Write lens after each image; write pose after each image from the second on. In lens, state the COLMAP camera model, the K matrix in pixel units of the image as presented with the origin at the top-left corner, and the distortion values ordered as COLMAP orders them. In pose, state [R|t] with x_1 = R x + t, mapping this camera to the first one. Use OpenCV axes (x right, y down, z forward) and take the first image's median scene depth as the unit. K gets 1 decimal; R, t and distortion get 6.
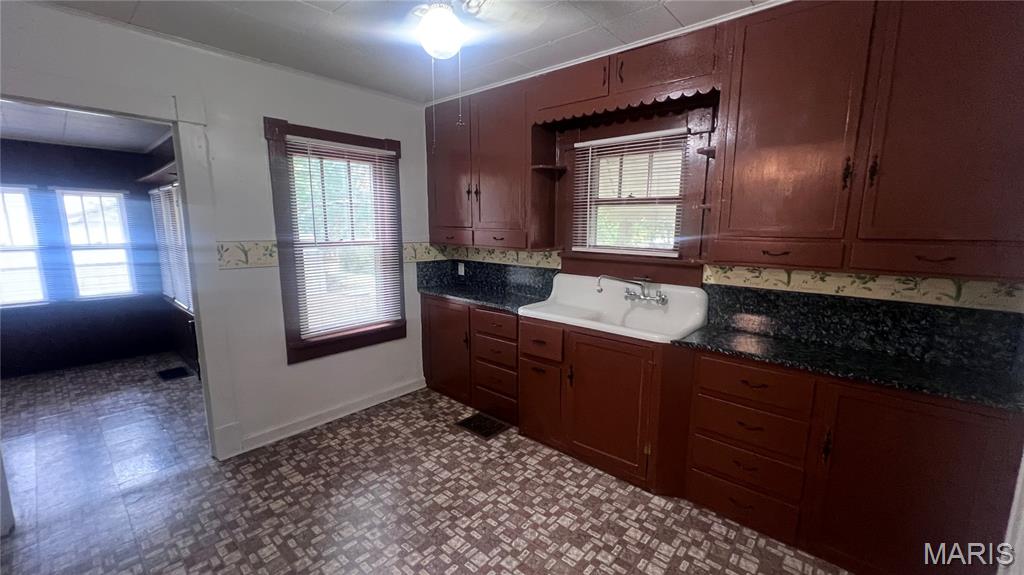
lens RADIAL K [[402.0, 0, 514.4], [0, 402.0, 288.8], [0, 0, 1]] dist [-0.007709, -0.000090]
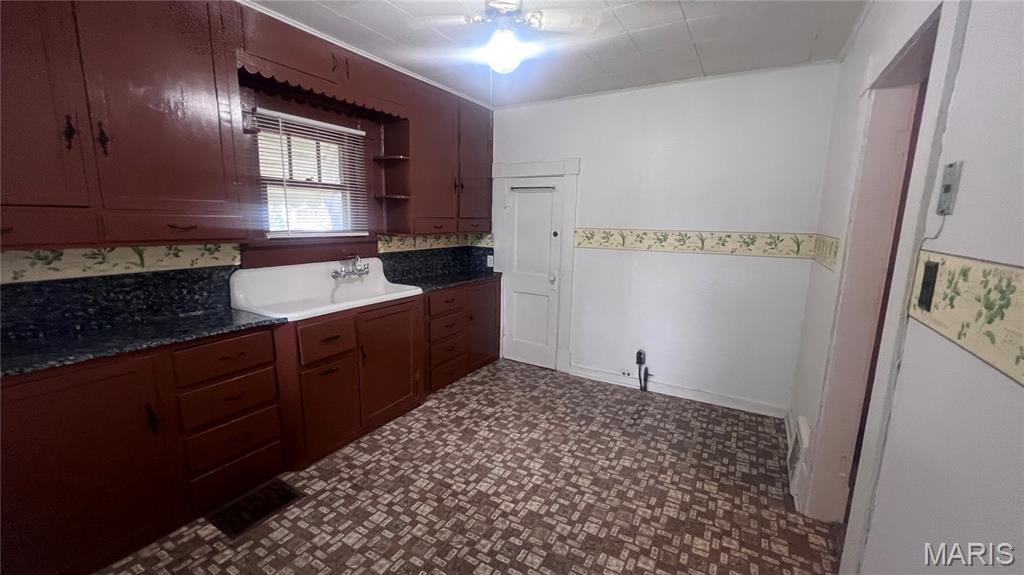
lens RADIAL K [[402.0, 0, 514.4], [0, 402.0, 286.4], [0, 0, 1]] dist [-0.007709, -0.000090]
pose [[-0.179440, -0.186246, 0.965978, -0.880601], [0.121673, 0.970175, 0.209657, -0.127148], [-0.976216, 0.155154, -0.151427, 0.740574]]
